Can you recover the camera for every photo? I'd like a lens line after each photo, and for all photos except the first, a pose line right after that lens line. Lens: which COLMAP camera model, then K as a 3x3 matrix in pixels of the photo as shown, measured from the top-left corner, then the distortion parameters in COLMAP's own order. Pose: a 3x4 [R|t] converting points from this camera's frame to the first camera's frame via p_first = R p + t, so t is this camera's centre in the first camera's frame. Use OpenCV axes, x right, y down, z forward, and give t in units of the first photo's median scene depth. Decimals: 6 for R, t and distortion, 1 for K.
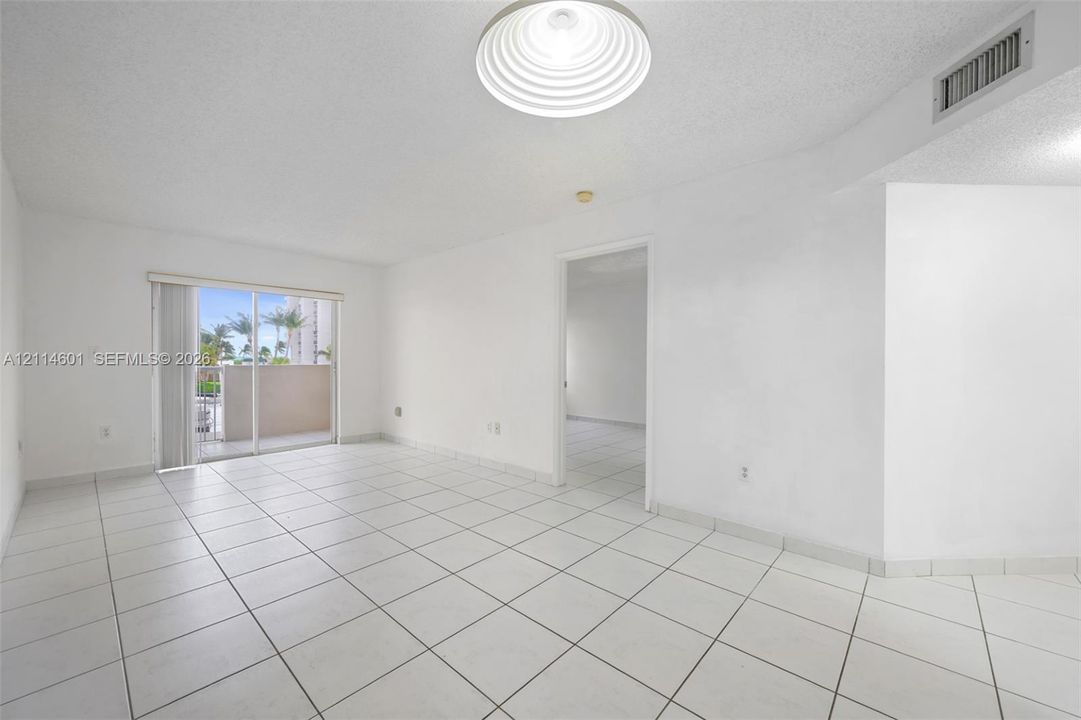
lens RADIAL K [[424.8, 0, 548.9], [0, 424.8, 359.2], [0, 0, 1]] dist [-0.000269, 0.000445]
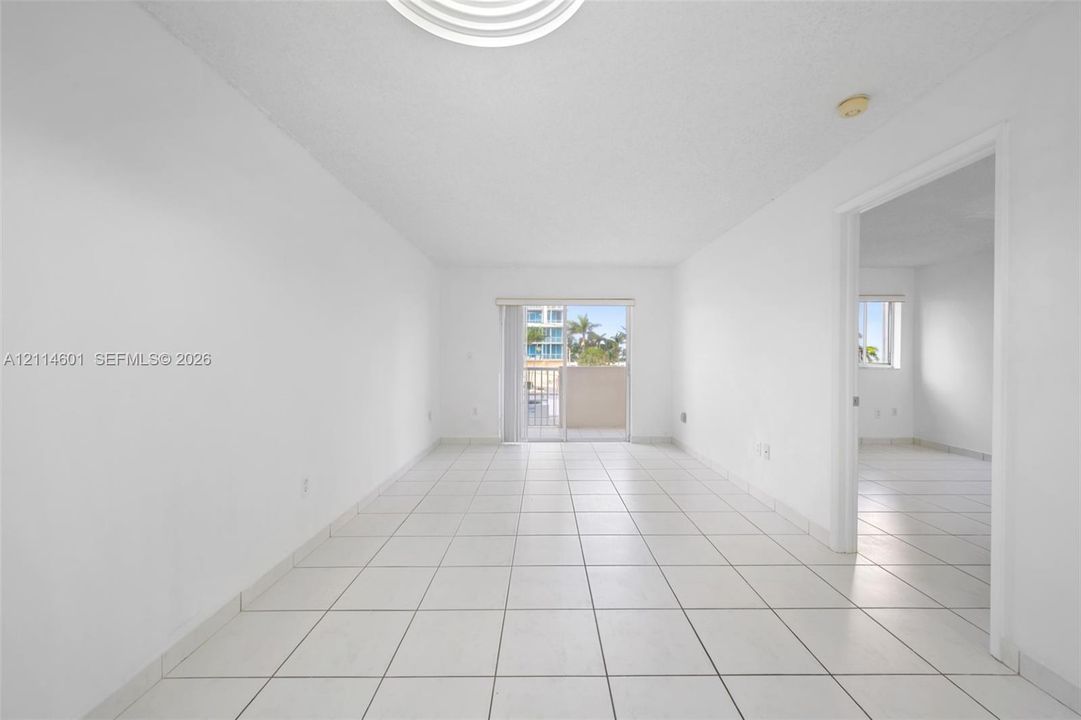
lens RADIAL K [[424.8, 0, 543.5], [0, 424.8, 360.5], [0, 0, 1]] dist [-0.000269, 0.000445]
pose [[0.672272, 0.002455, -0.740300, 0.176166], [-0.003924, 0.999992, -0.000247, -0.002794], [0.740294, 0.003071, 0.672276, 0.171234]]
